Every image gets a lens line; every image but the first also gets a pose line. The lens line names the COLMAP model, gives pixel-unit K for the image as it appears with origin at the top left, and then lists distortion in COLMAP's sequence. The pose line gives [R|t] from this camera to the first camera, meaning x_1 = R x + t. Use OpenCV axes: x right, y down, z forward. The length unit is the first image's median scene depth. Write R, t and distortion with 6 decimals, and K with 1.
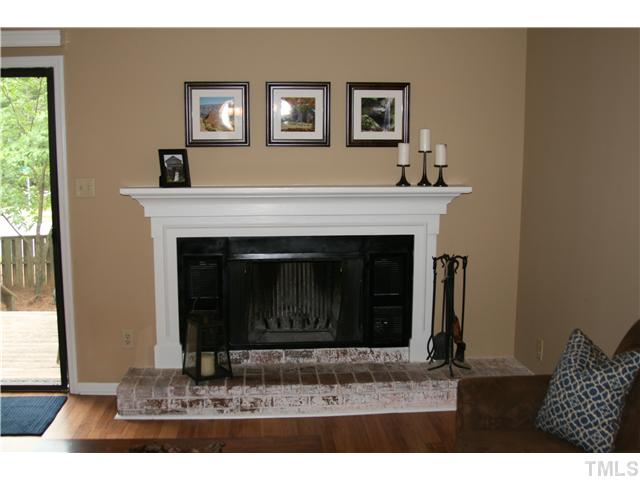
lens RADIAL K [[721.7, 0, 308.6], [0, 721.7, 242.7], [0, 0, 1]] dist [-0.141453, 0.065745]
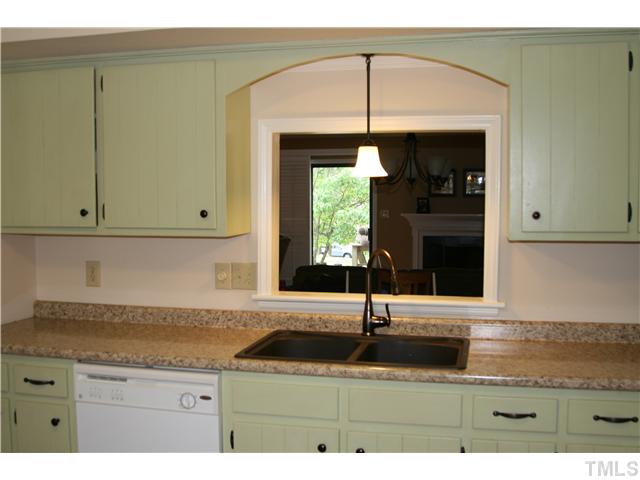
lens RADIAL K [[721.7, 0, 308.6], [0, 721.7, 242.7], [0, 0, 1]] dist [-0.141453, 0.065745]
pose [[0.953234, 0.018999, -0.301634, 0.165058], [-0.046128, 0.995475, -0.083074, 0.227078], [0.298691, 0.093103, 0.949798, -1.321653]]
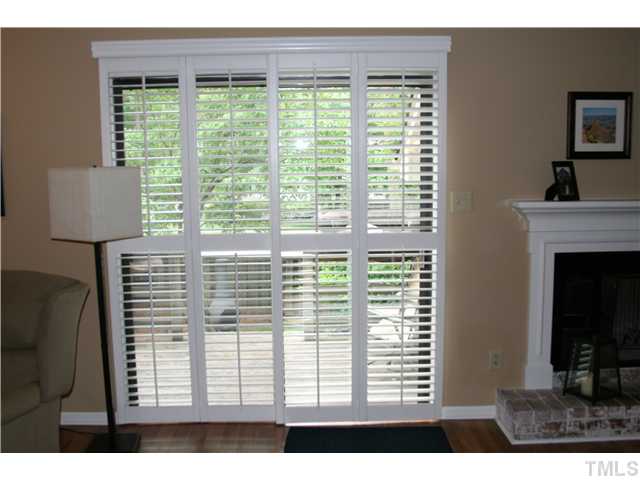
lens RADIAL K [[721.7, 0, 308.6], [0, 721.7, 242.7], [0, 0, 1]] dist [-0.141453, 0.065745]
pose [[0.999131, -0.006979, -0.041098, -0.484446], [0.006211, 0.999804, -0.018789, -0.005056], [0.041221, 0.018518, 0.998978, 0.035097]]
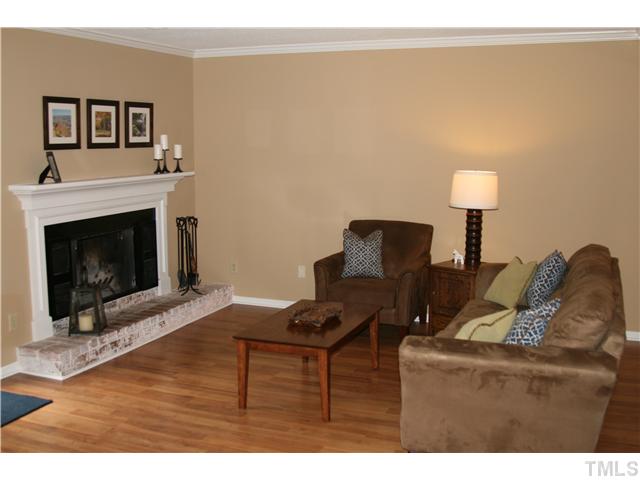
lens RADIAL K [[721.7, 0, 308.6], [0, 721.7, 242.7], [0, 0, 1]] dist [-0.141453, 0.065745]
pose [[0.436894, -0.129764, 0.890104, -1.063812], [0.133590, 0.987926, 0.078454, -0.013517], [-0.889538, 0.084633, 0.448954, 0.085248]]
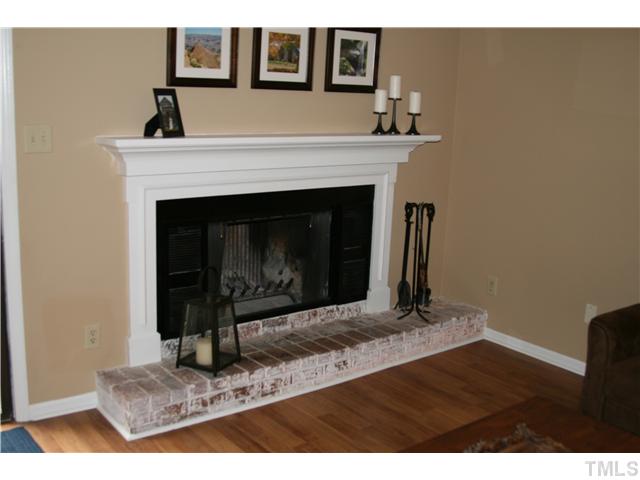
lens RADIAL K [[721.7, 0, 308.6], [0, 721.7, 242.7], [0, 0, 1]] dist [-0.141453, 0.065745]
pose [[0.825813, -0.086858, 0.557215, -0.500738], [0.042207, 0.994816, 0.092518, -0.027541], [-0.562363, -0.052884, 0.825198, 0.252913]]
